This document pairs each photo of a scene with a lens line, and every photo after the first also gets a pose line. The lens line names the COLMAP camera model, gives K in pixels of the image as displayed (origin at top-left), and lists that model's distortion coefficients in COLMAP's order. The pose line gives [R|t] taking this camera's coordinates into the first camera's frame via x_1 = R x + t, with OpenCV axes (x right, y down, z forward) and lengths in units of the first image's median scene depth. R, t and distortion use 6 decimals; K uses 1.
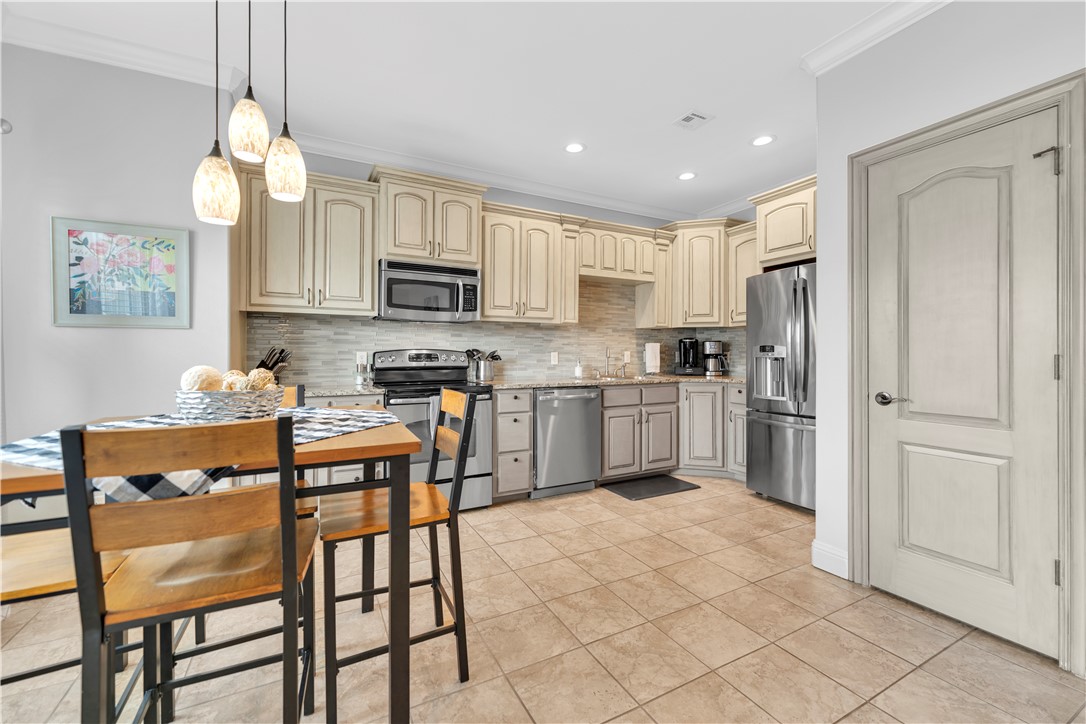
lens RADIAL K [[445.7, 0, 539.9], [0, 445.7, 360.4], [0, 0, 1]] dist [0.003572, -0.000996]
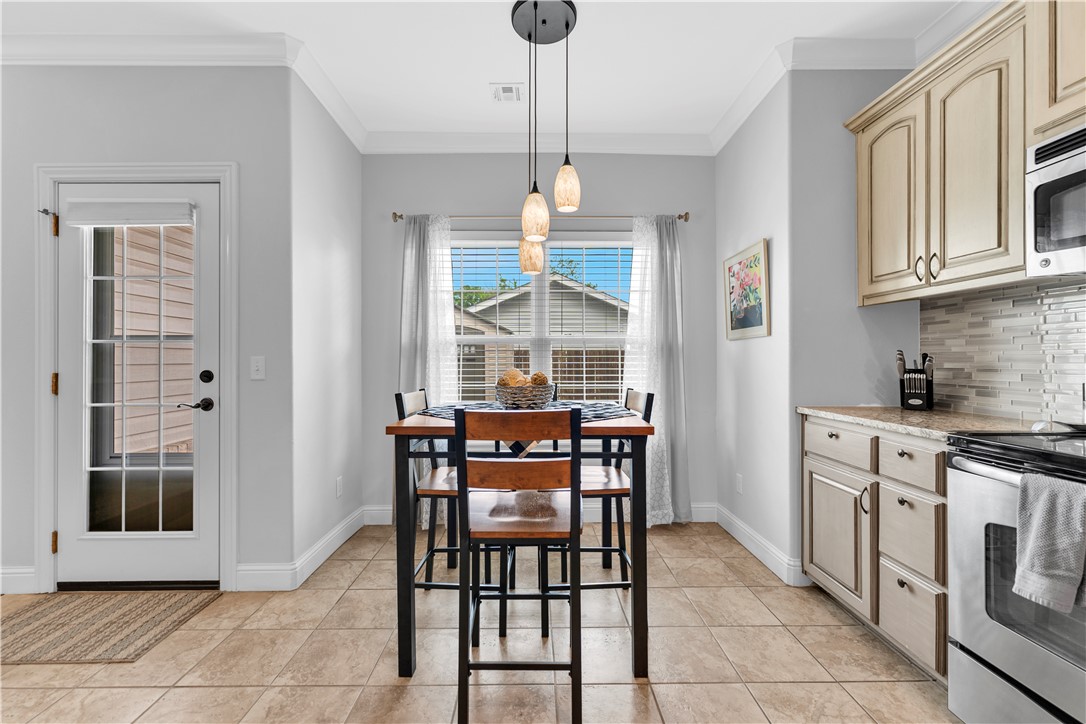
lens RADIAL K [[445.7, 0, 535.1], [0, 445.7, 358.5], [0, 0, 1]] dist [0.003572, -0.000996]
pose [[-0.454629, -0.003938, -0.890672, 0.242623], [-0.013166, 0.999911, 0.002299, -0.010557], [0.890583, 0.012772, -0.454640, 0.683912]]
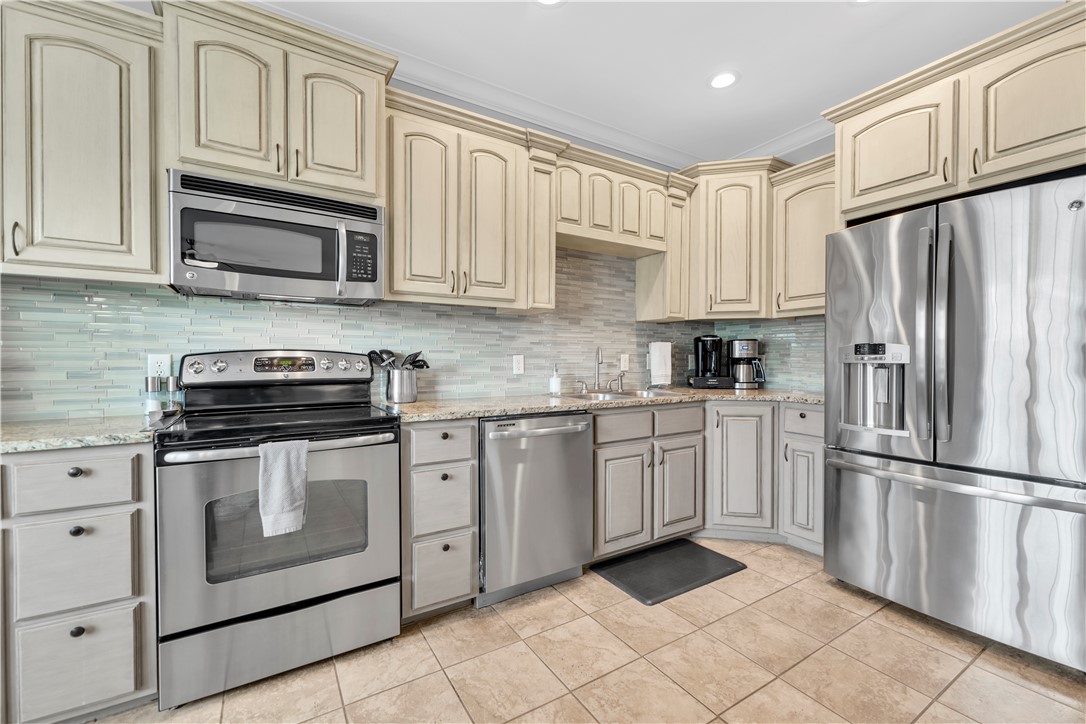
lens RADIAL K [[445.7, 0, 541.0], [0, 445.7, 361.5], [0, 0, 1]] dist [0.003572, -0.000996]
pose [[0.997731, -0.000998, 0.067316, 0.026980], [0.001440, 0.999978, -0.006516, -0.005962], [-0.067308, 0.006598, 0.997710, 0.420239]]
